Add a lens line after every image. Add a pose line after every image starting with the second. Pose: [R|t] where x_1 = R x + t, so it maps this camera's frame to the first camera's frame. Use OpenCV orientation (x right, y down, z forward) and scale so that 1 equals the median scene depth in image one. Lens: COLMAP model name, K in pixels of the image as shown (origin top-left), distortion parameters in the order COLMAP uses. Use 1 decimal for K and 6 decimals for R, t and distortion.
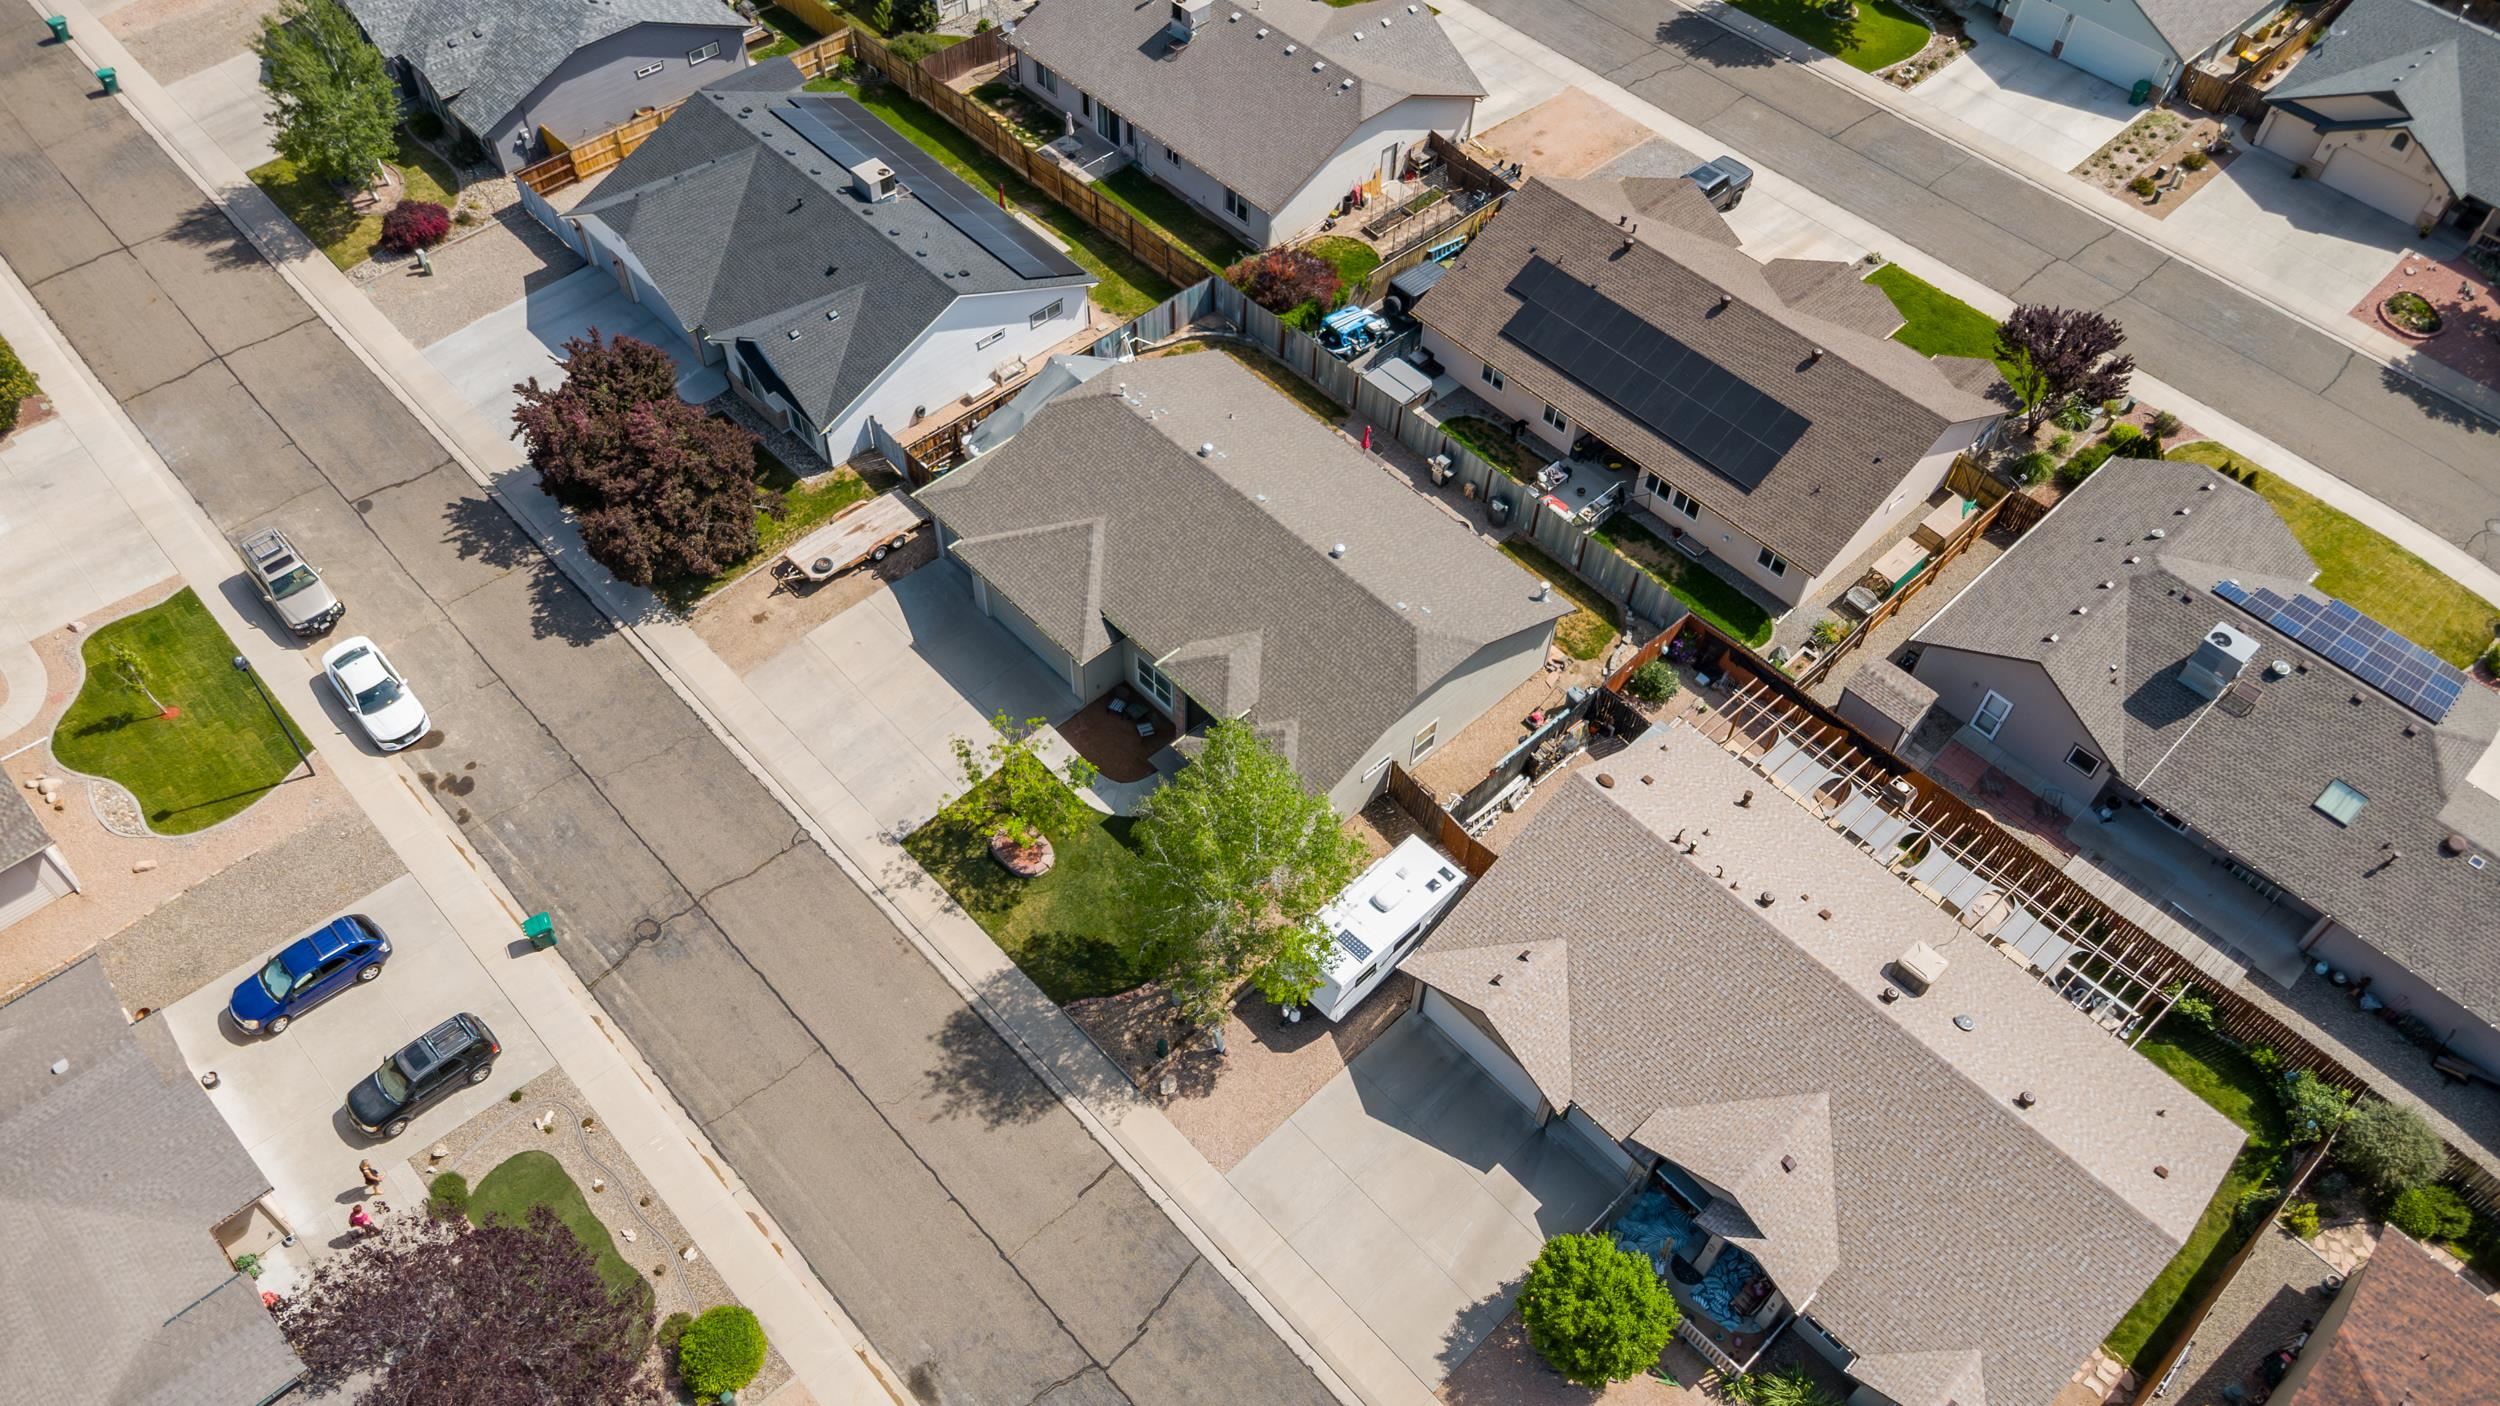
lens RADIAL K [[1758.5, 0, 1248.3], [0, 1758.5, 697.0], [0, 0, 1]] dist [0.048794, -0.056356]
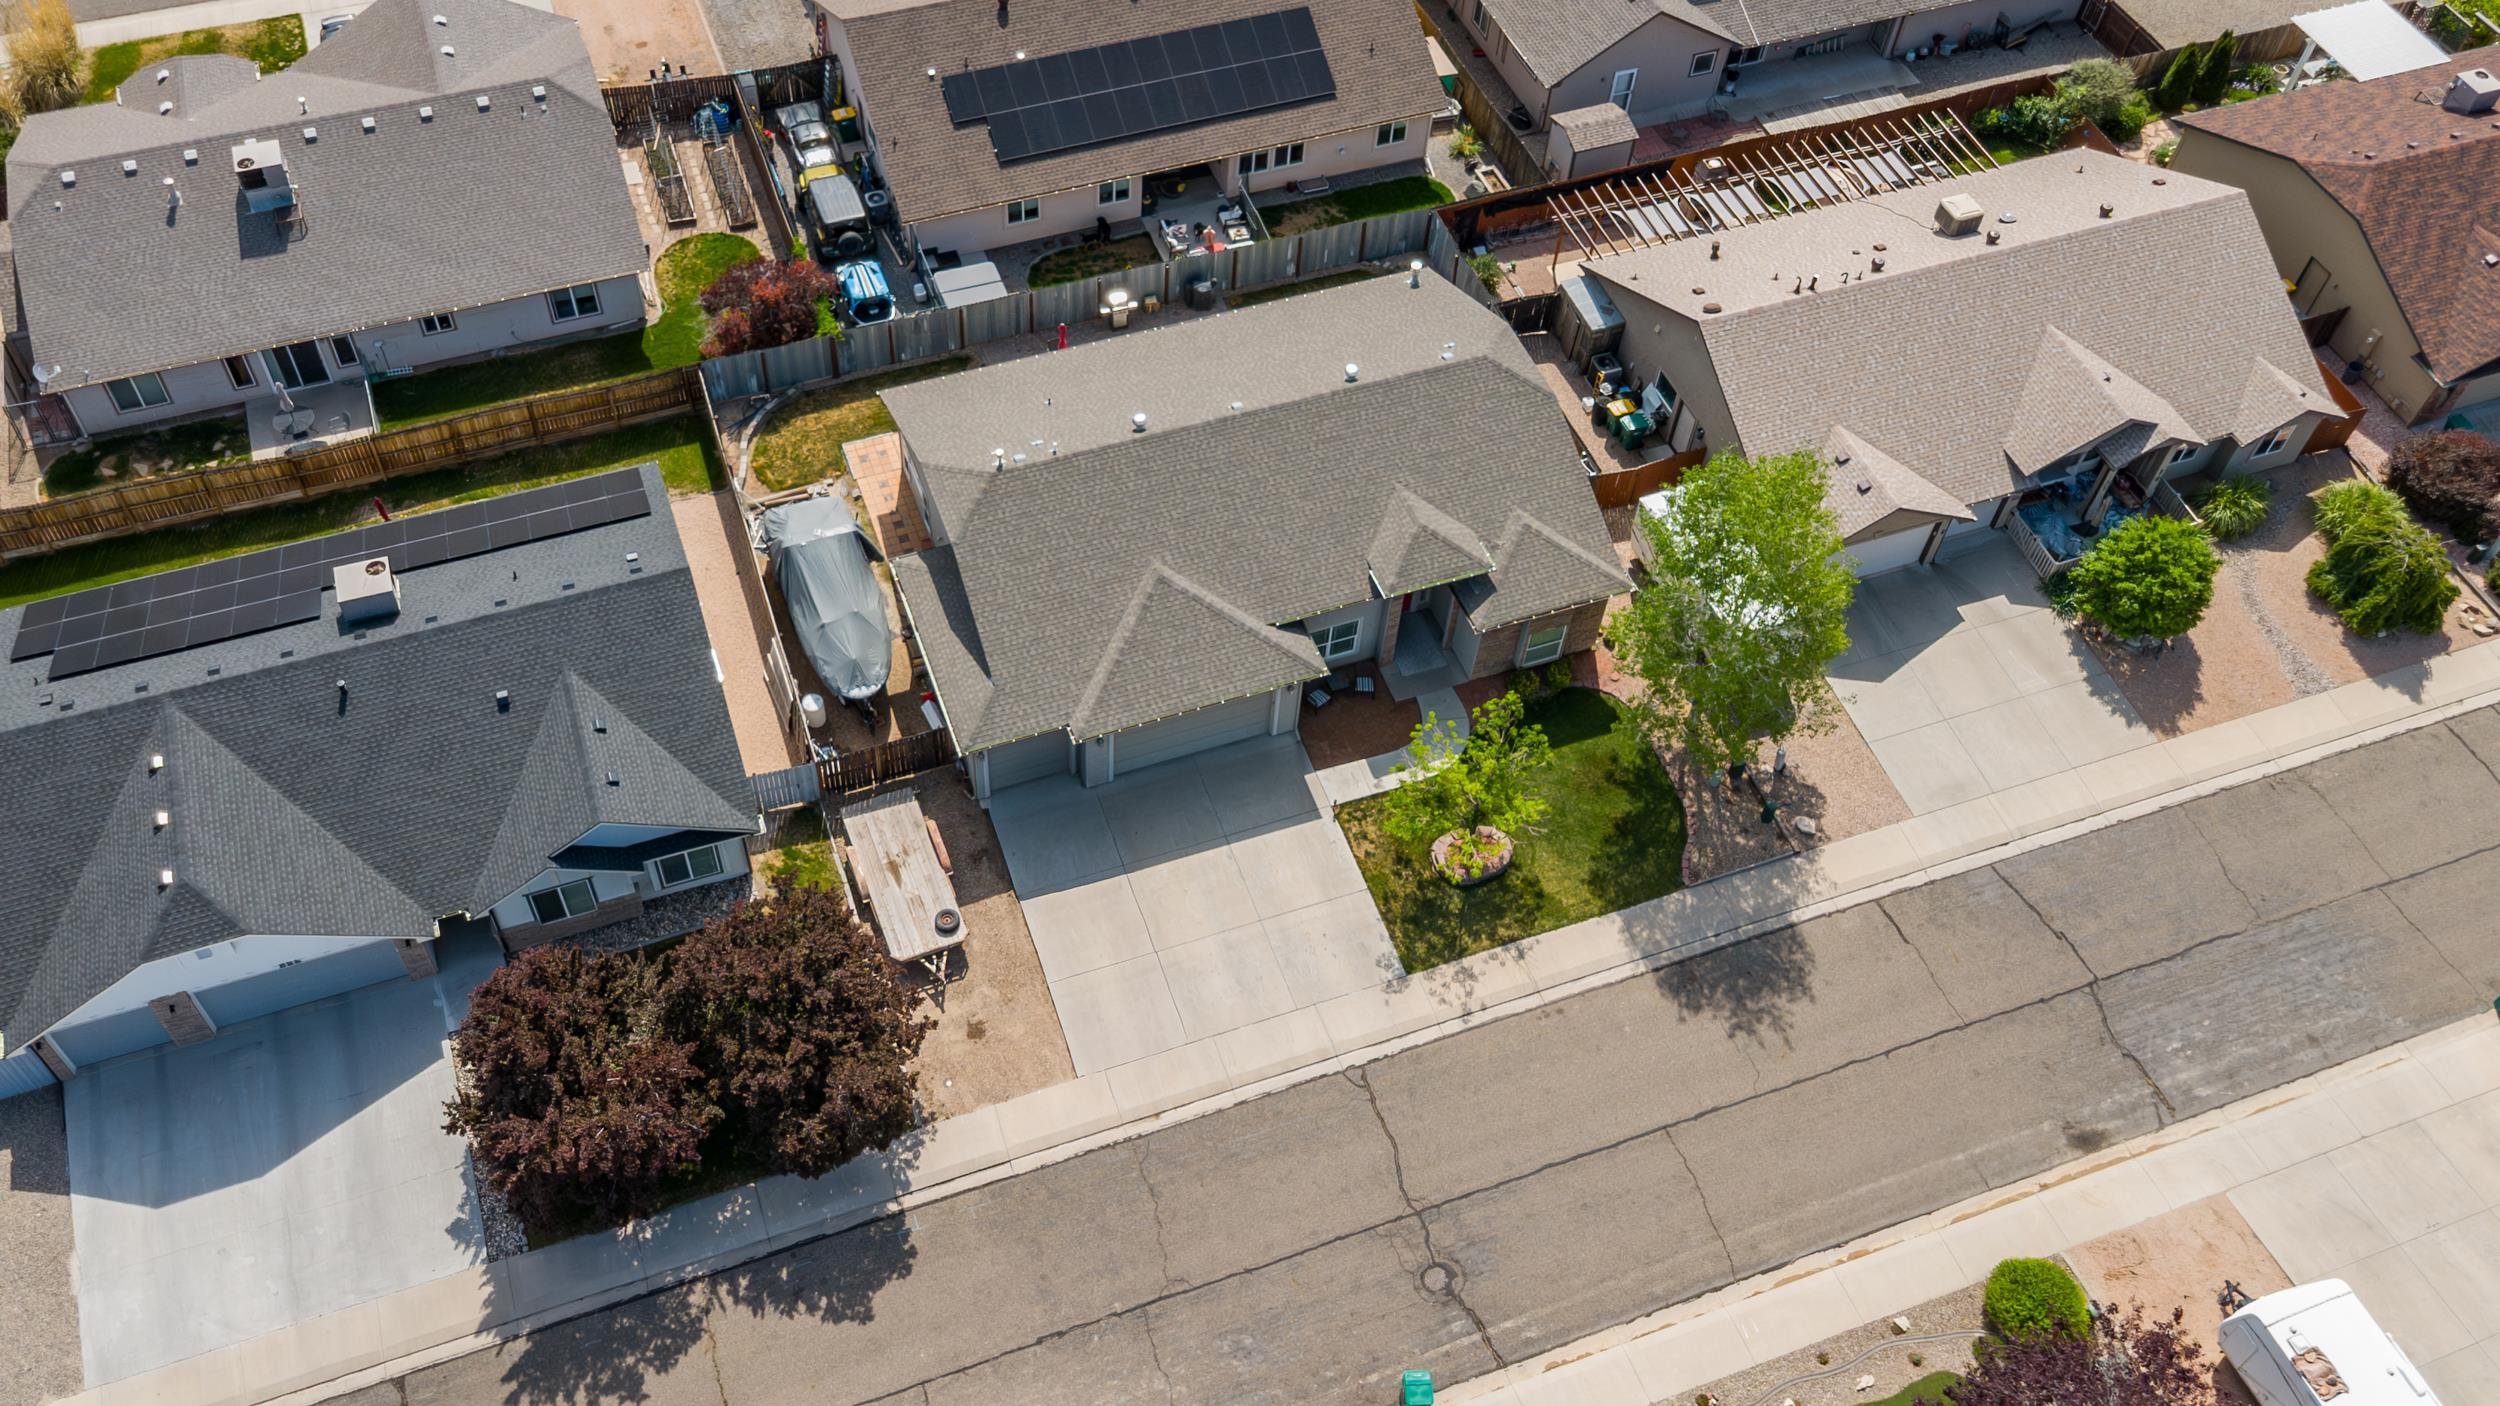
lens RADIAL K [[2123.0, 0, 1192.3], [0, 2123.0, 619.2], [0, 0, 1]] dist [0.031077, -0.012114]
pose [[0.393685, -0.722695, 0.568088, -0.635583], [0.698047, 0.637135, 0.326788, -0.384991], [-0.598117, 0.267901, 0.755305, 0.269003]]
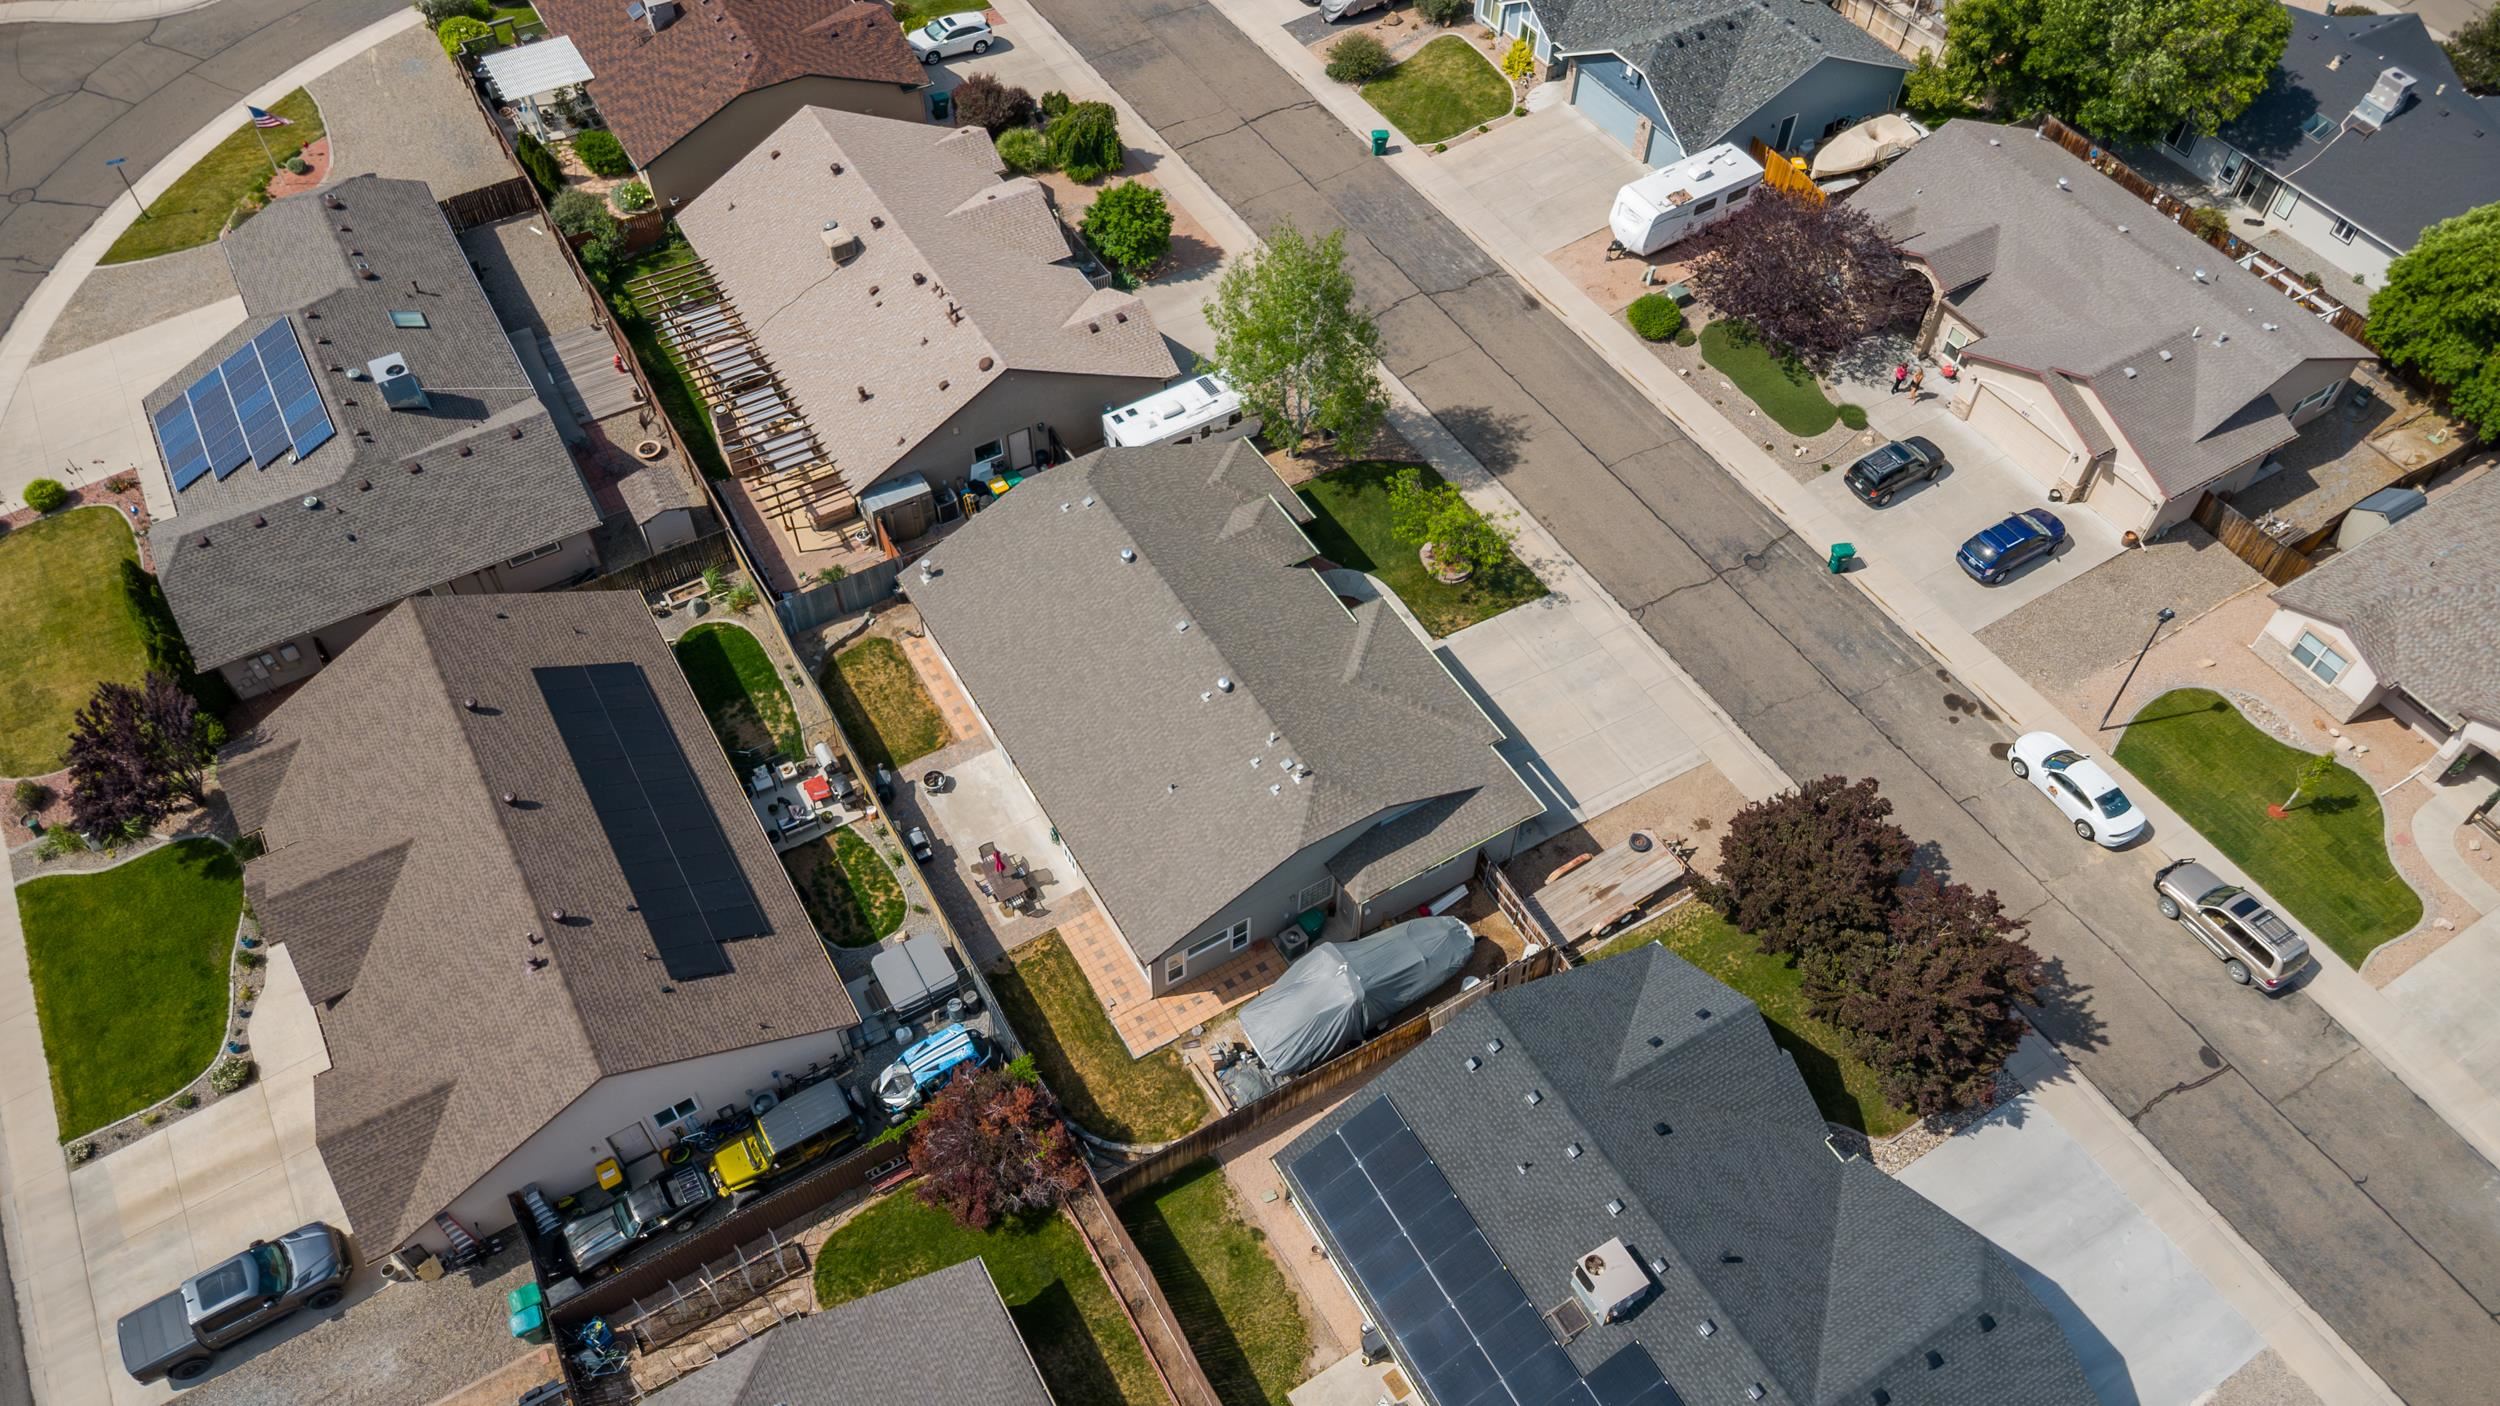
lens RADIAL K [[1758.5, 0, 1248.3], [0, 1758.5, 697.0], [0, 0, 1]] dist [0.048794, -0.056356]
pose [[-0.975322, -0.192784, 0.107617, -0.134936], [0.145259, -0.193213, 0.970345, -1.018476], [-0.166274, 0.962031, 0.216449, 0.805971]]
